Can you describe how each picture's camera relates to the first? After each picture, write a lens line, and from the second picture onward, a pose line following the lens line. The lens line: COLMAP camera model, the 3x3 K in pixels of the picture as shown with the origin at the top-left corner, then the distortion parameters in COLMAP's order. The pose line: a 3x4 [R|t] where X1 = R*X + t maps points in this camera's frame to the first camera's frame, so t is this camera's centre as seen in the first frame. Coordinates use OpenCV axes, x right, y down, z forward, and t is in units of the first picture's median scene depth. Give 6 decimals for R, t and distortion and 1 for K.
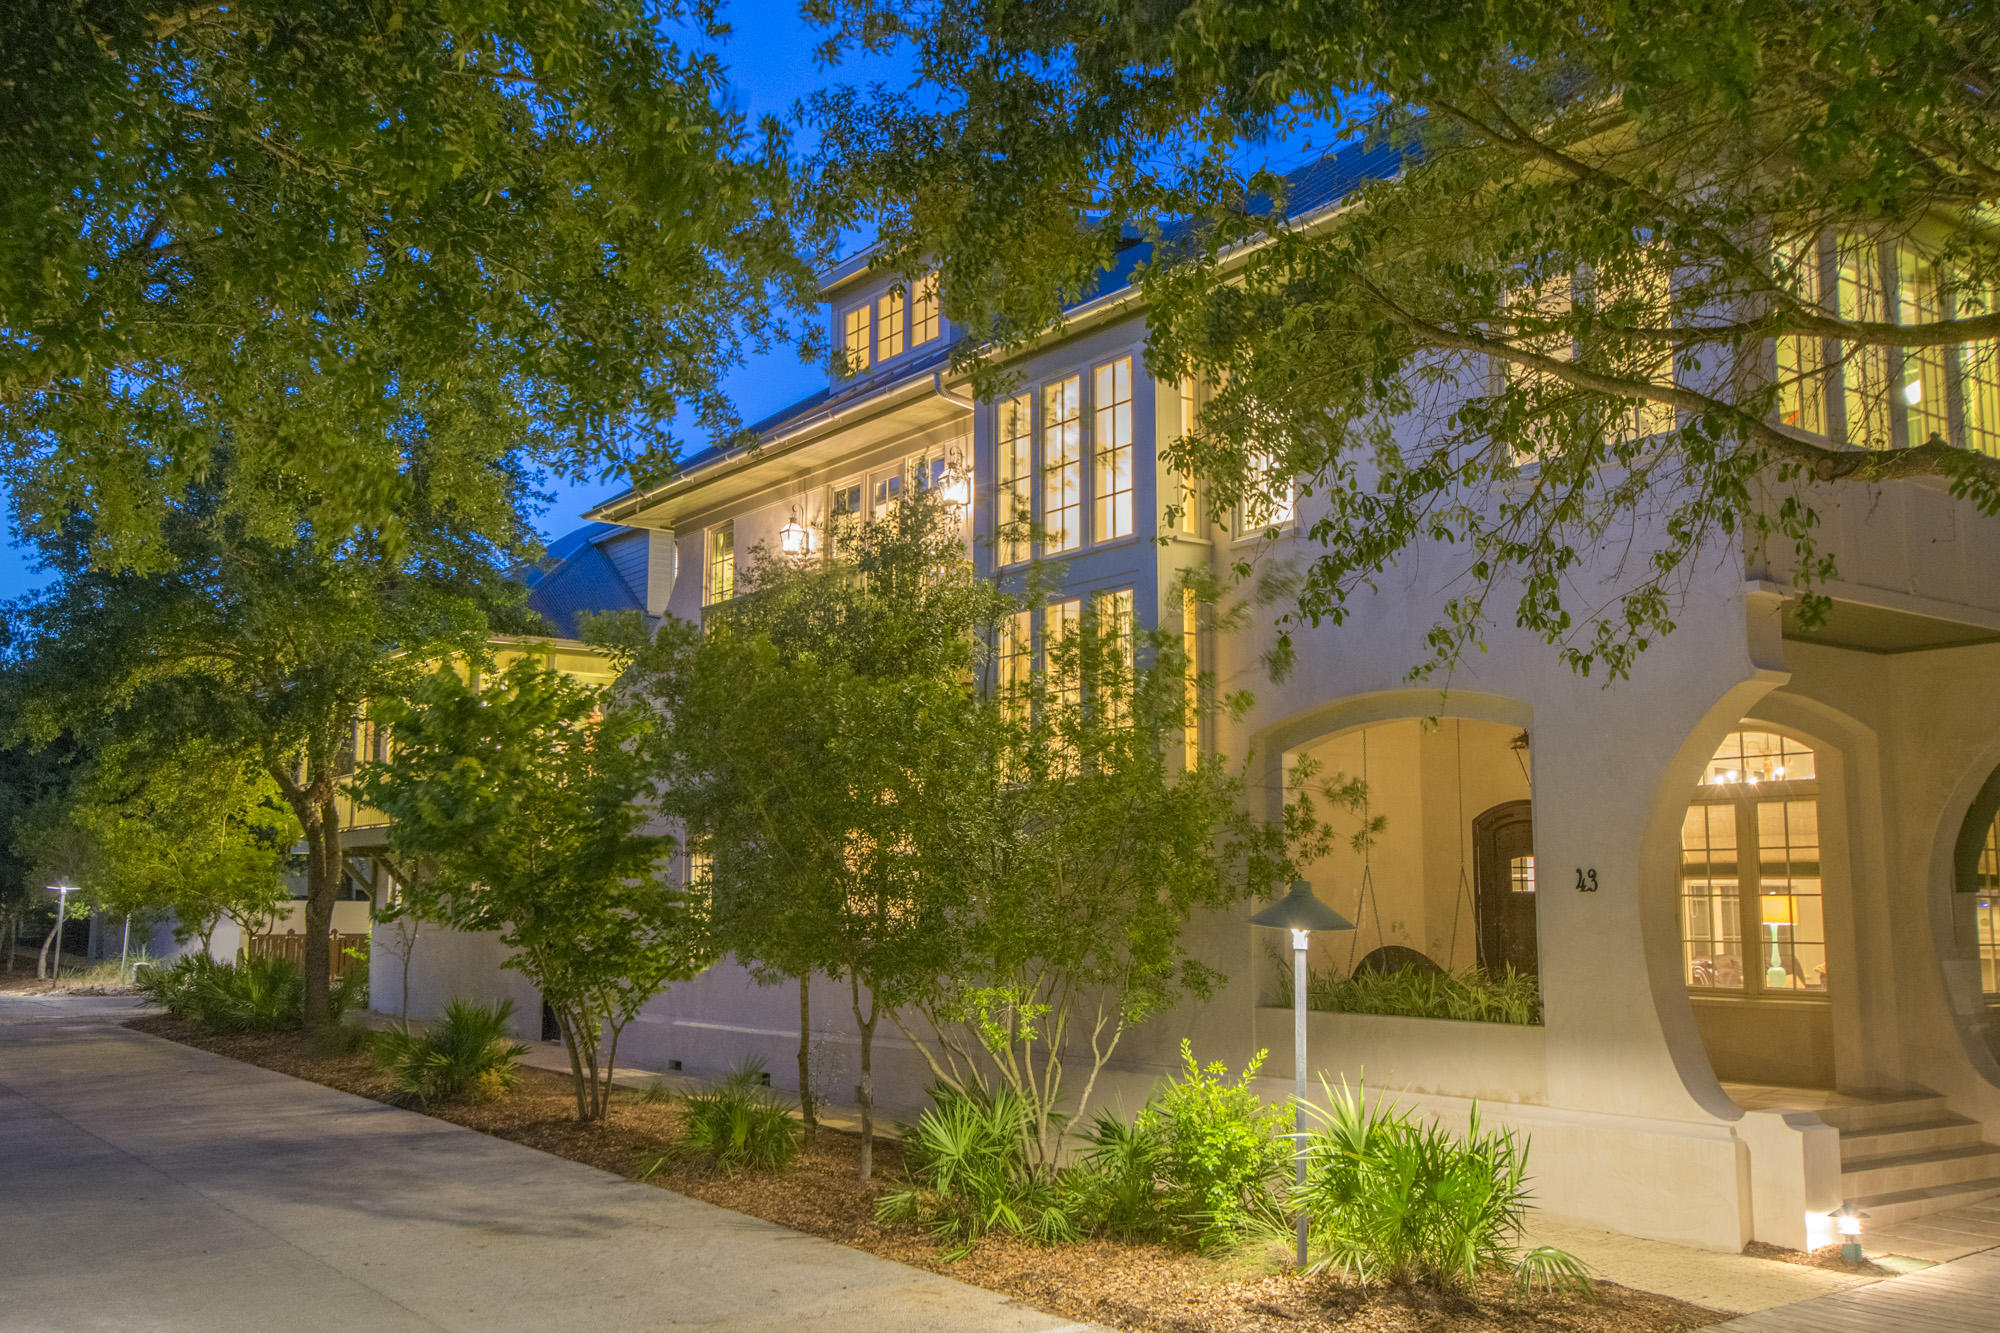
lens RADIAL K [[1704.3, 0, 1005.2], [0, 1704.3, 664.3], [0, 0, 1]] dist [0.008268, -0.000368]
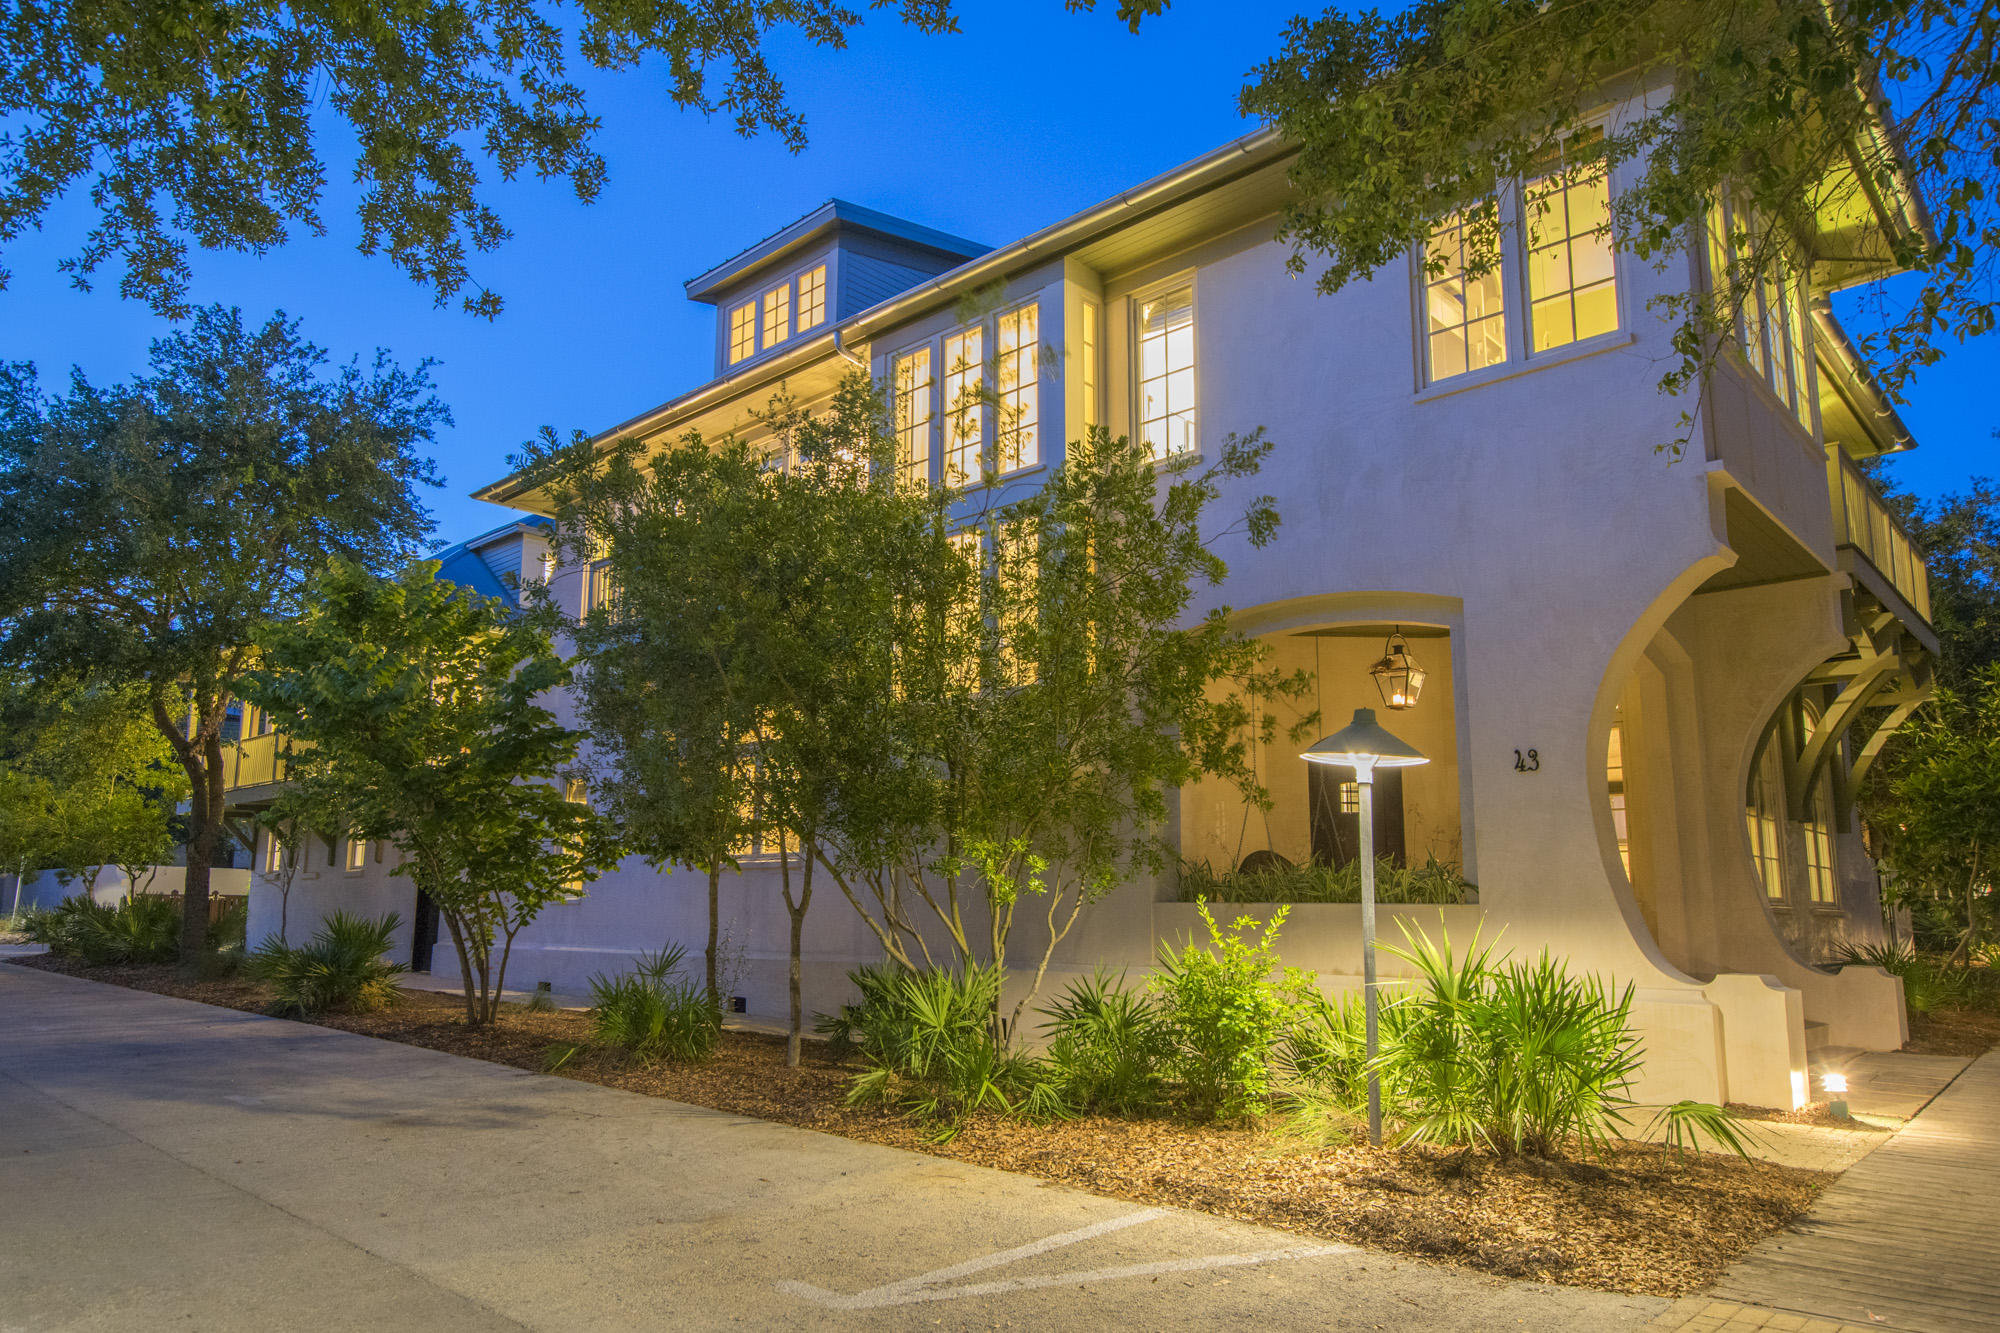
lens RADIAL K [[1295.9, 0, 993.1], [0, 1295.9, 675.6], [0, 0, 1]] dist [0.000382, -0.005014]
pose [[0.986694, 0.032925, 0.159220, -0.073536], [-0.029222, 0.999247, -0.025543, 0.073327], [-0.159941, 0.020551, 0.986913, 0.192836]]
